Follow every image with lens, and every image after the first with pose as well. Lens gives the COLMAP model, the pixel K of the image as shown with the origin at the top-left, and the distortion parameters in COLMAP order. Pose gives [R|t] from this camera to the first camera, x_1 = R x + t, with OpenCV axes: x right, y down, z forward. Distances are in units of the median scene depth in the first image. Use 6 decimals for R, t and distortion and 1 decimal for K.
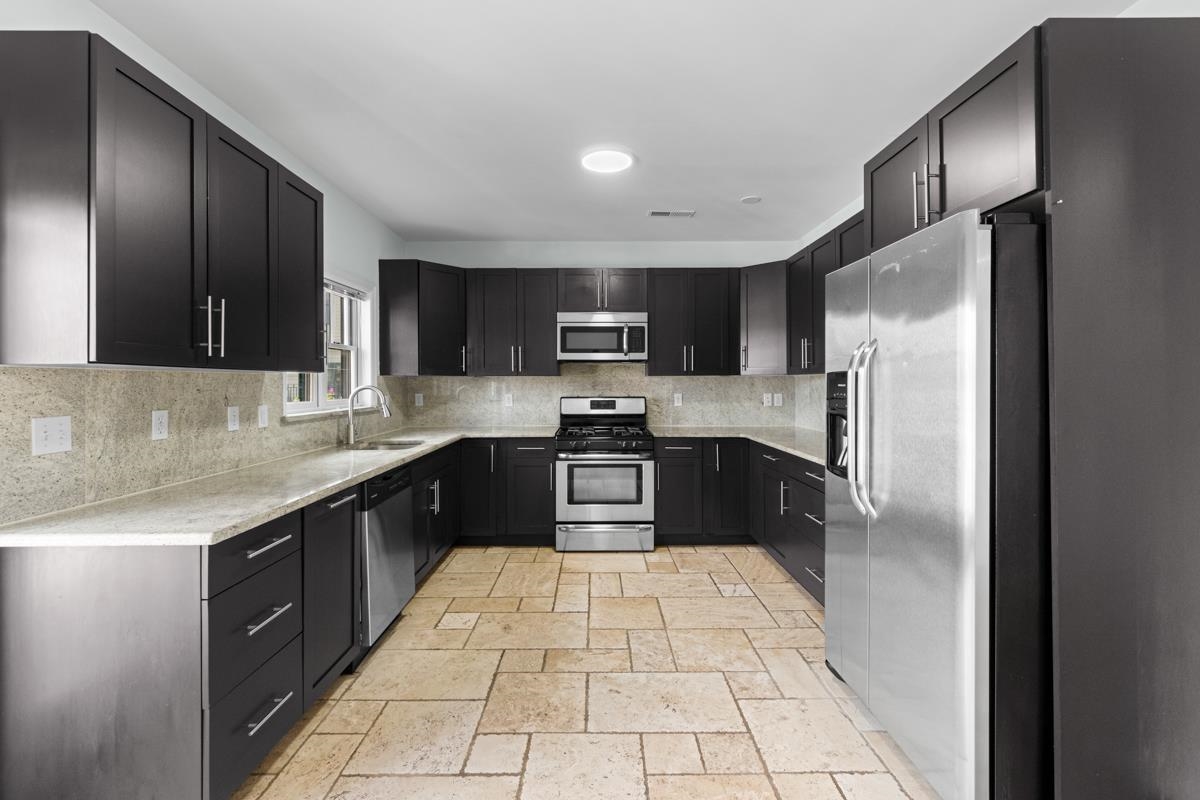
lens RADIAL K [[516.7, 0, 597.7], [0, 516.7, 382.6], [0, 0, 1]] dist [-0.001334, -0.000135]
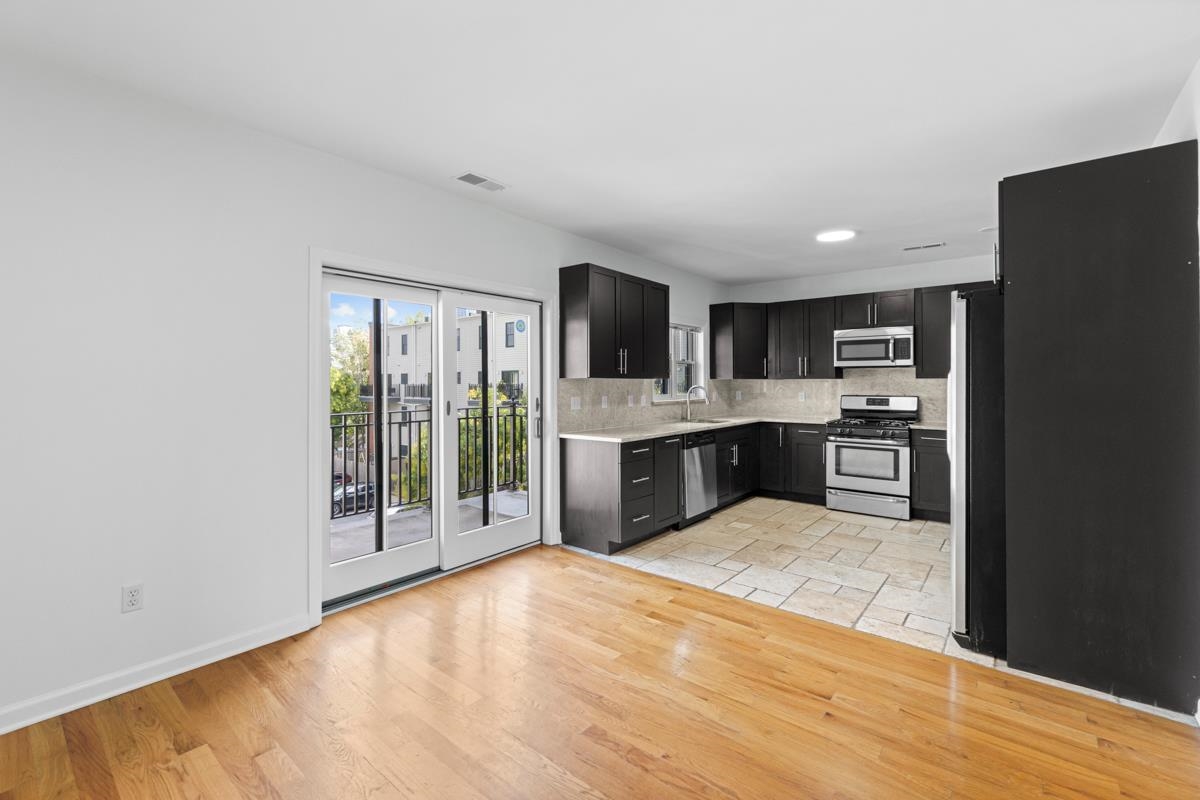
lens RADIAL K [[516.7, 0, 597.7], [0, 516.7, 382.6], [0, 0, 1]] dist [-0.001334, -0.000135]
pose [[0.767852, 0.000930, -0.640627, 0.326785], [-0.000395, 0.999999, 0.000979, -0.004751], [0.640628, -0.000499, 0.767852, -0.425443]]
